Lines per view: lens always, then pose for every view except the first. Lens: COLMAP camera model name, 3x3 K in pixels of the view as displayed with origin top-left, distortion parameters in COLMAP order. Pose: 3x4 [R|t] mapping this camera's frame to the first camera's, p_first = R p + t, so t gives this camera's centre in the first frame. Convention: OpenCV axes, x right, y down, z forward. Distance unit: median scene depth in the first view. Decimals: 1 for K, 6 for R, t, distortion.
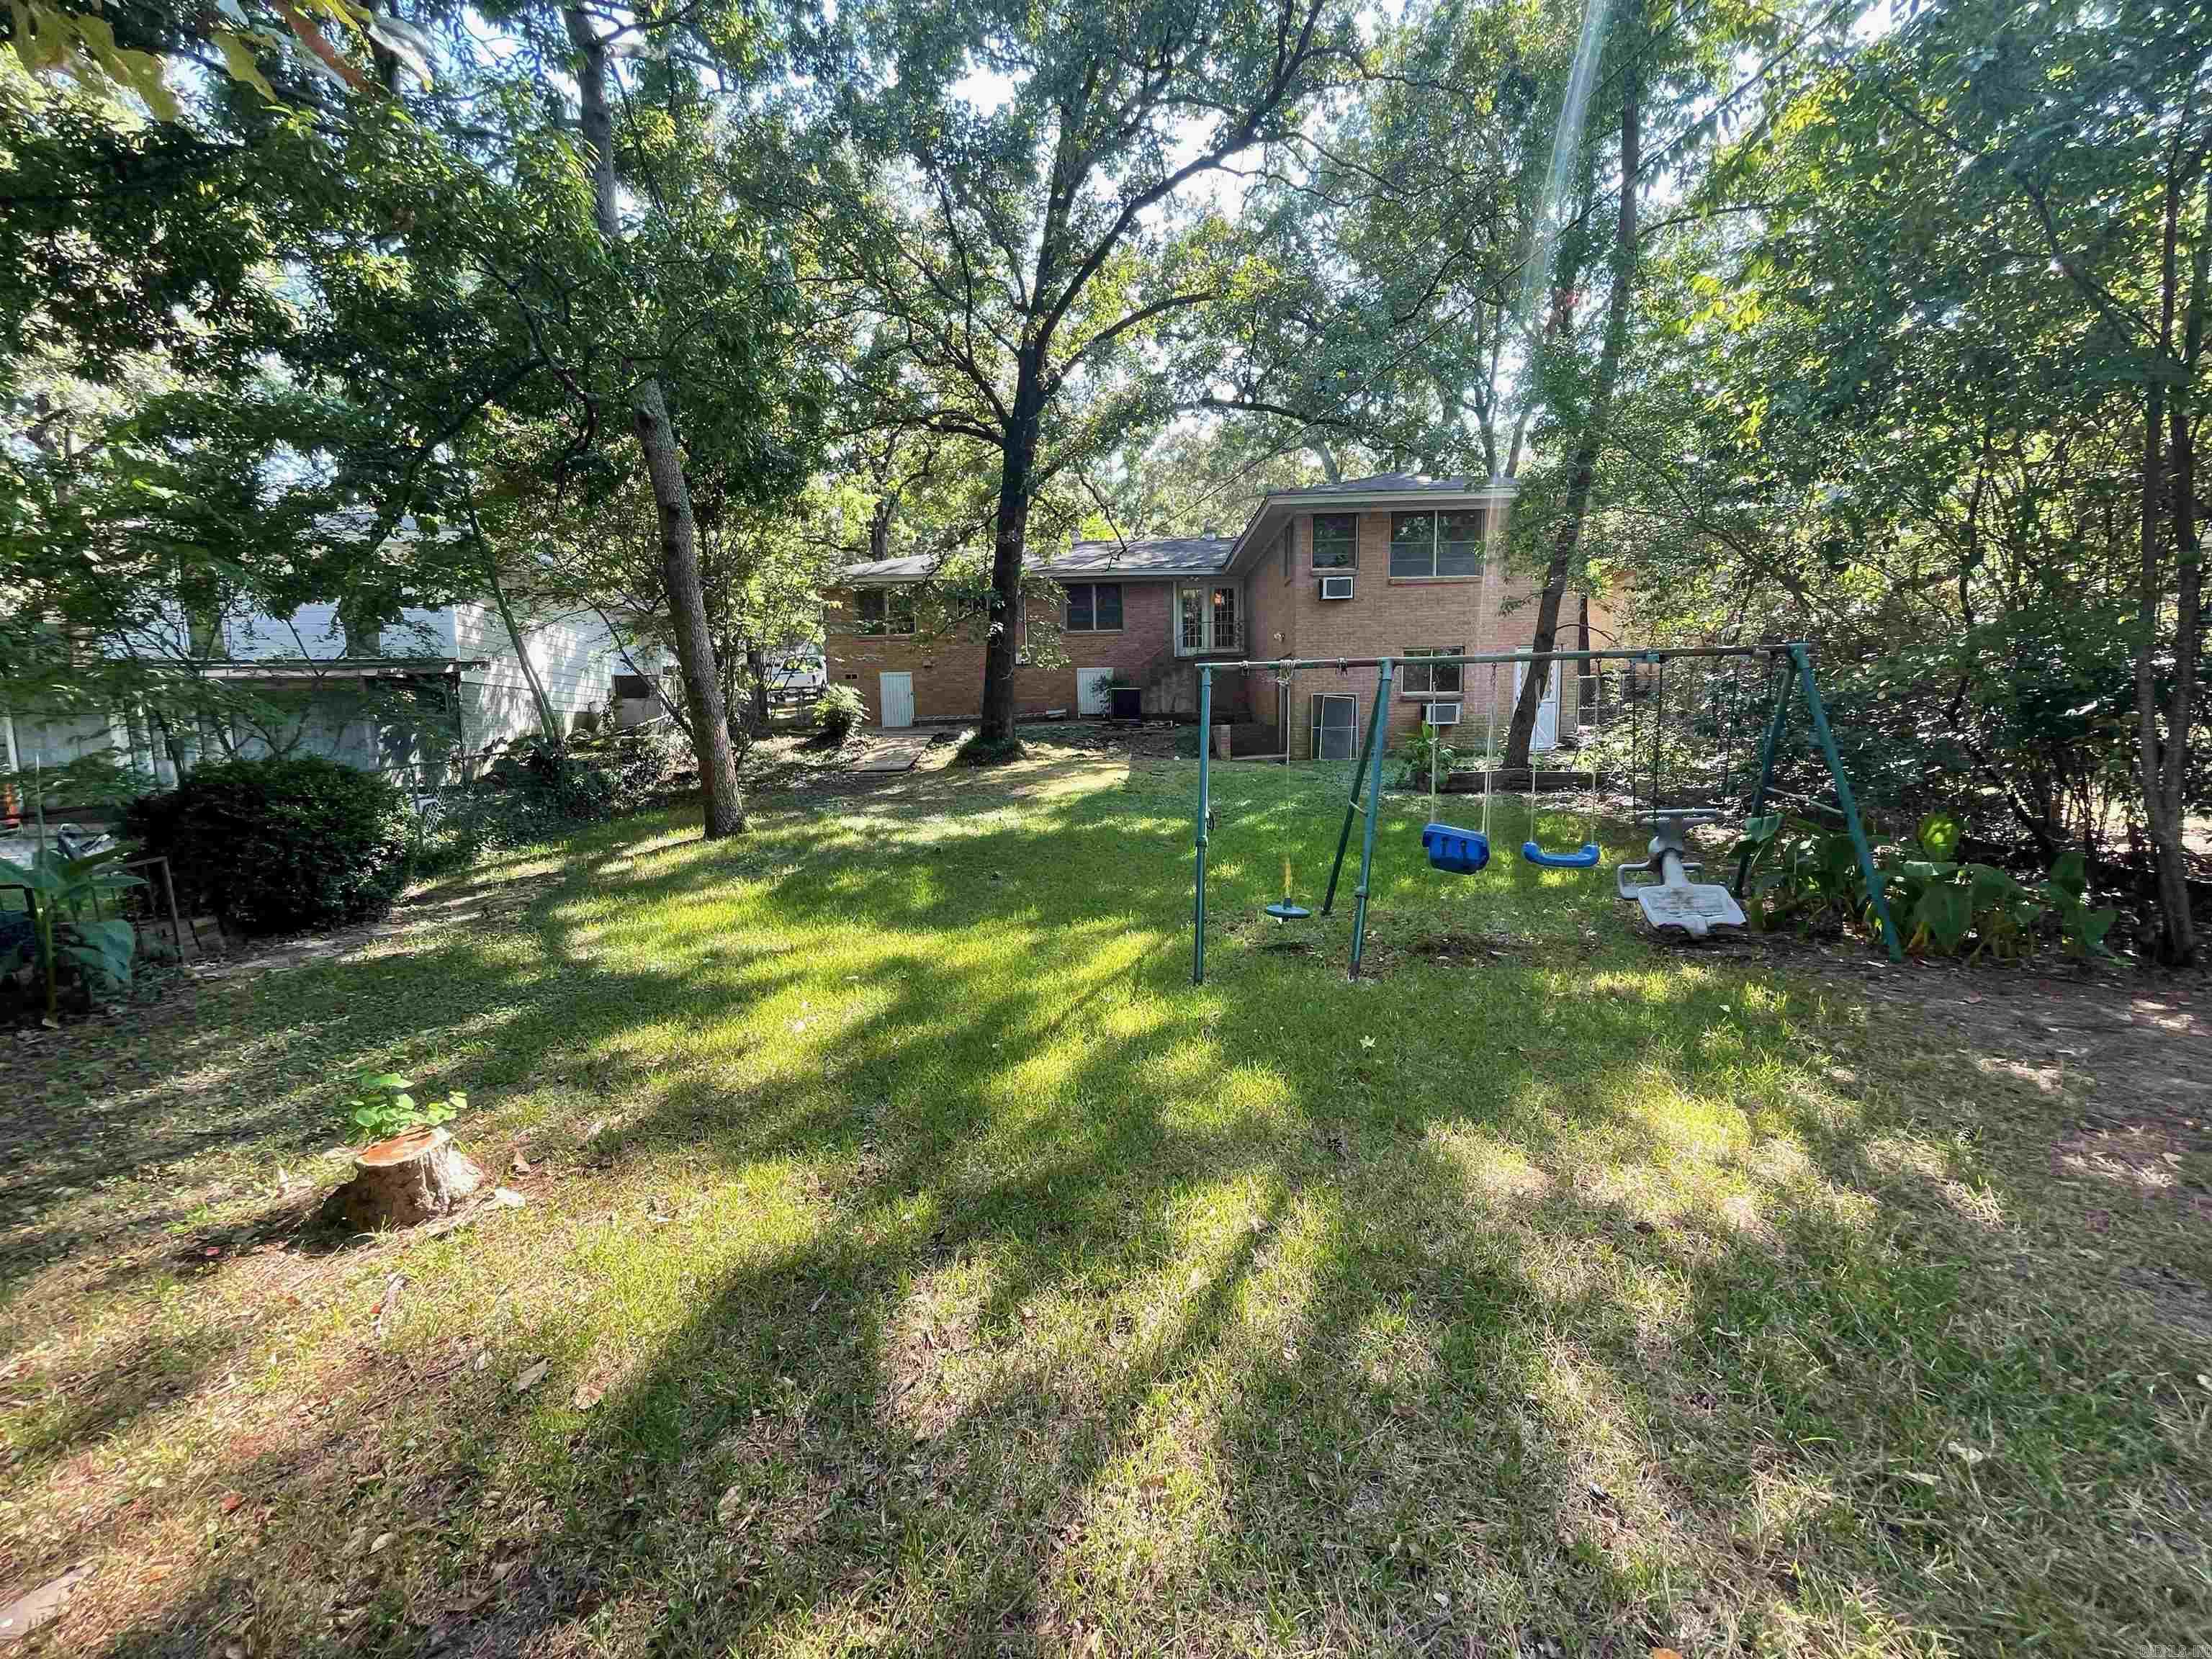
lens RADIAL K [[858.2, 0, 1106.0], [0, 858.2, 829.5], [0, 0, 1]] dist [0.017339, 0.000012]
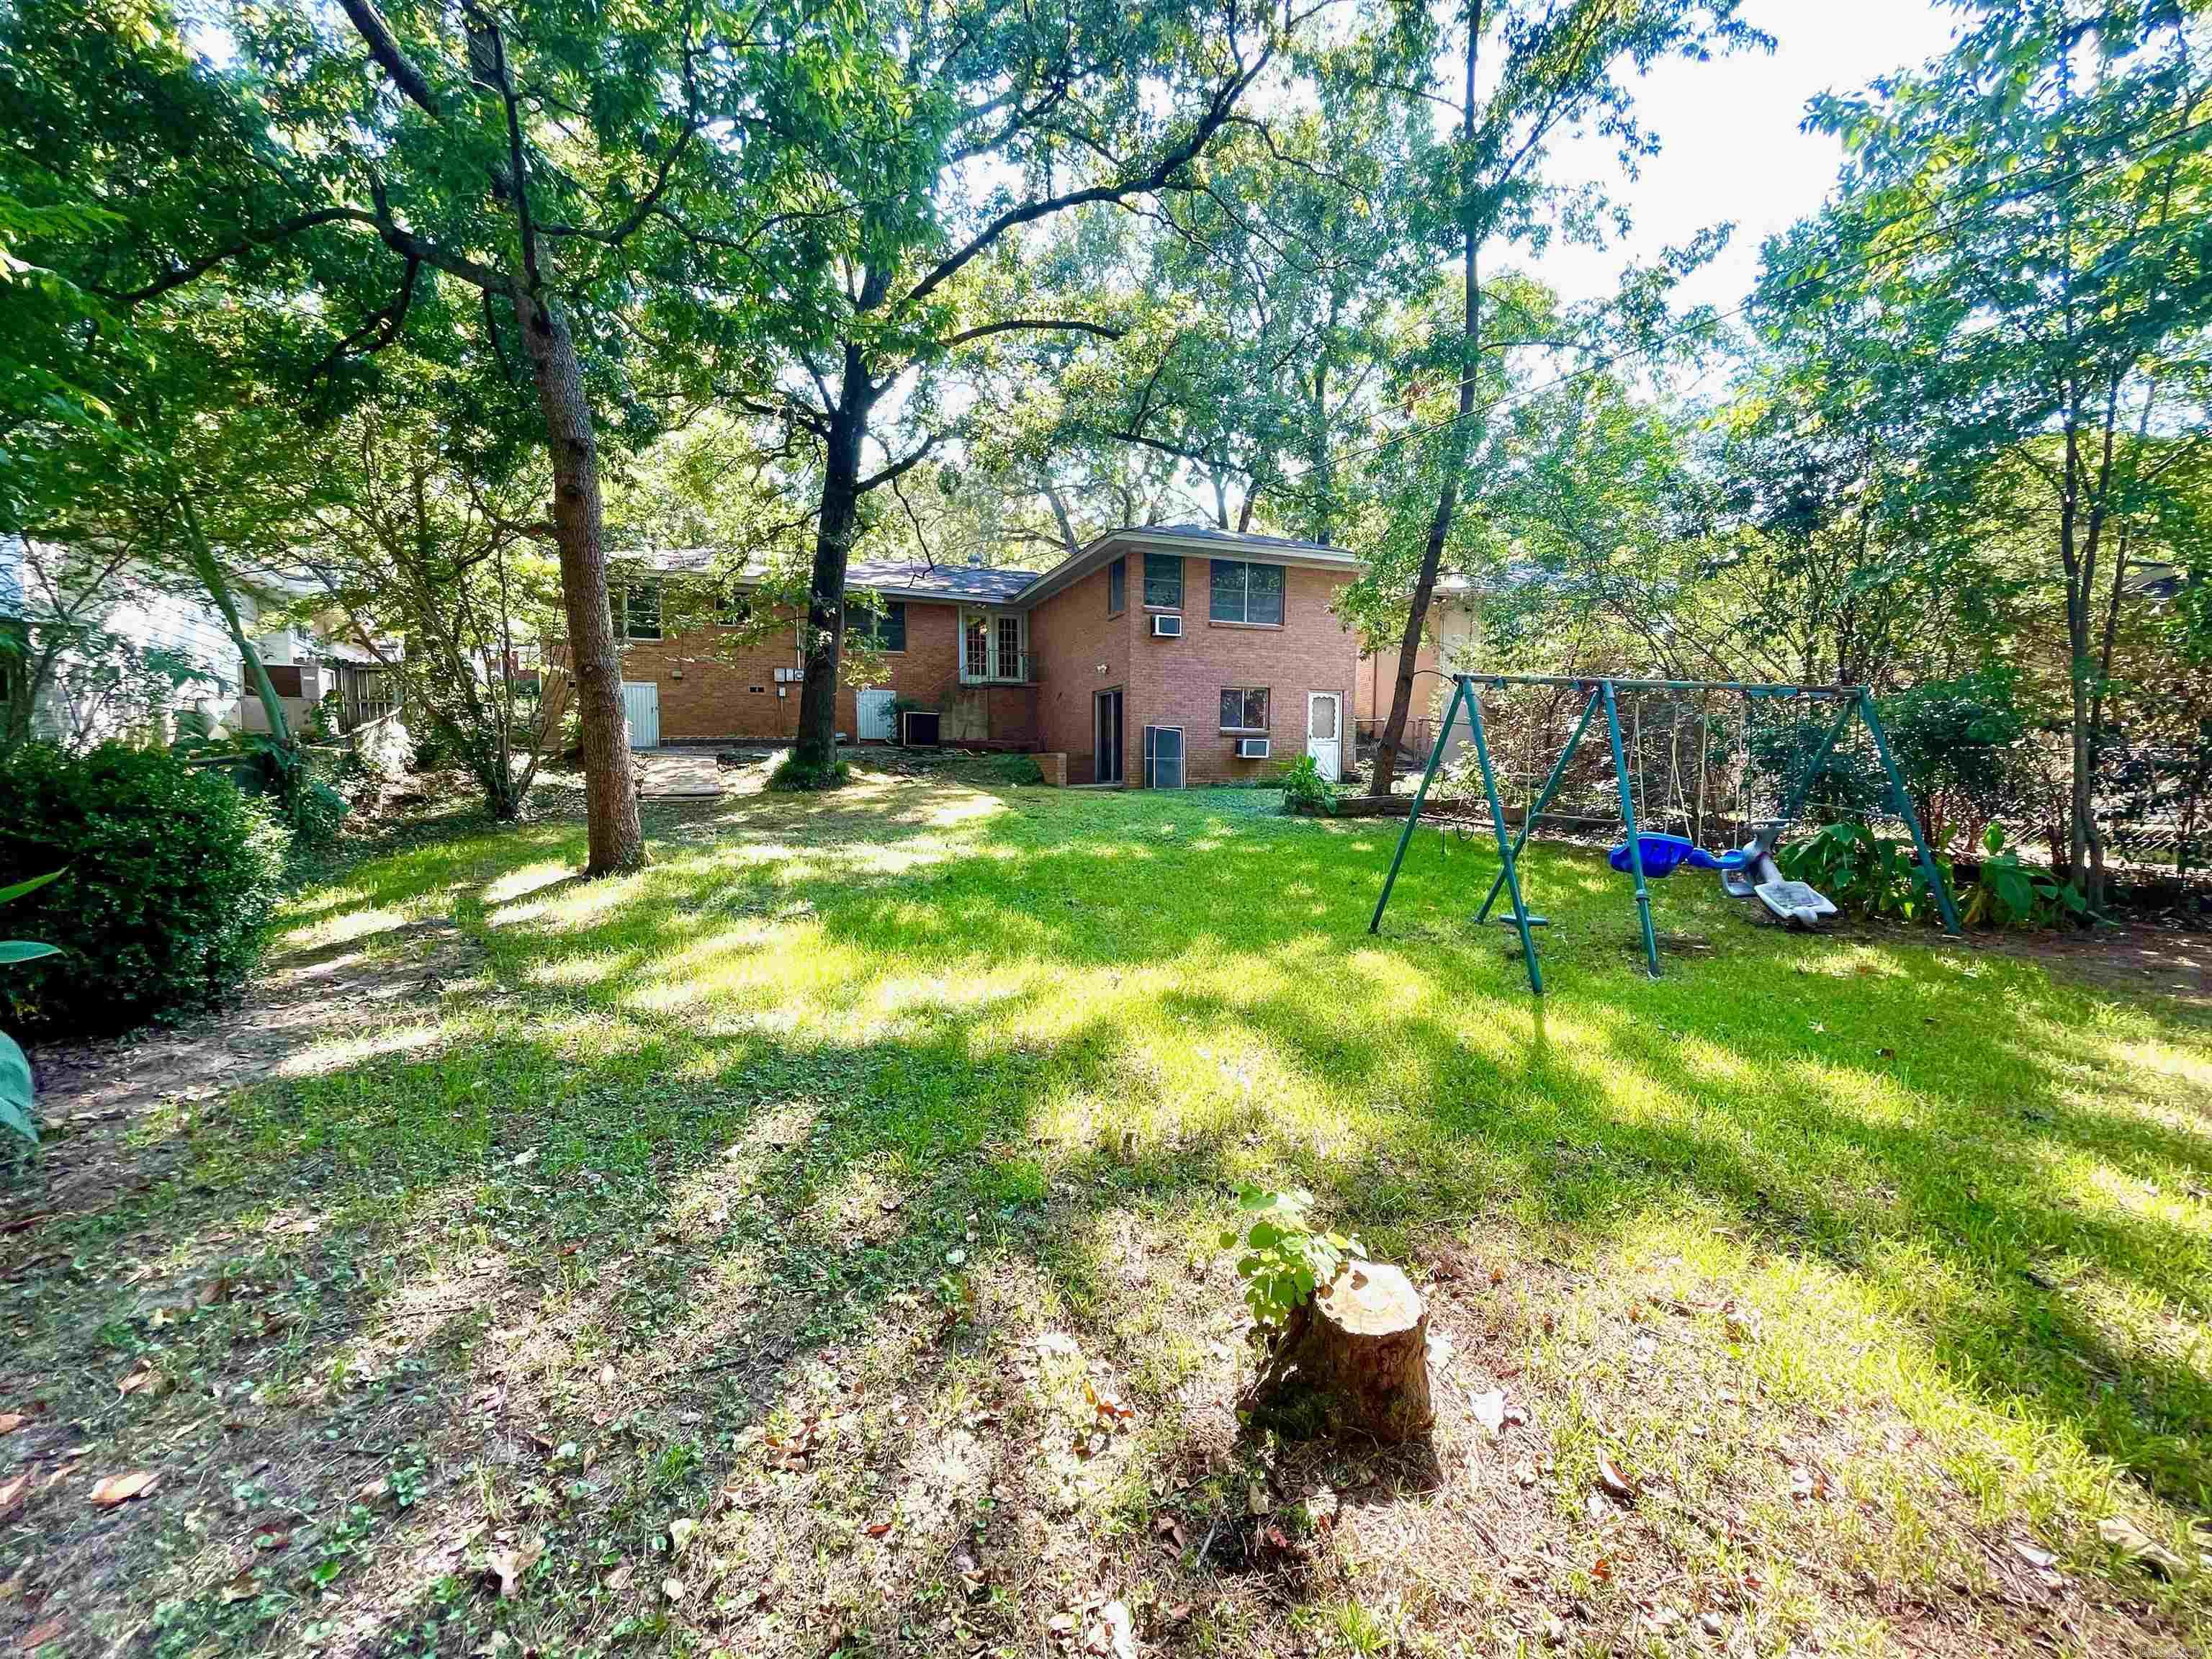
lens RADIAL K [[858.2, 0, 1106.0], [0, 858.2, 829.5], [0, 0, 1]] dist [0.017339, 0.000012]
pose [[0.927739, -0.006495, 0.373174, -0.192288], [0.022283, 0.999029, -0.038009, 0.005030], [-0.372565, 0.043578, 0.926982, 0.071290]]
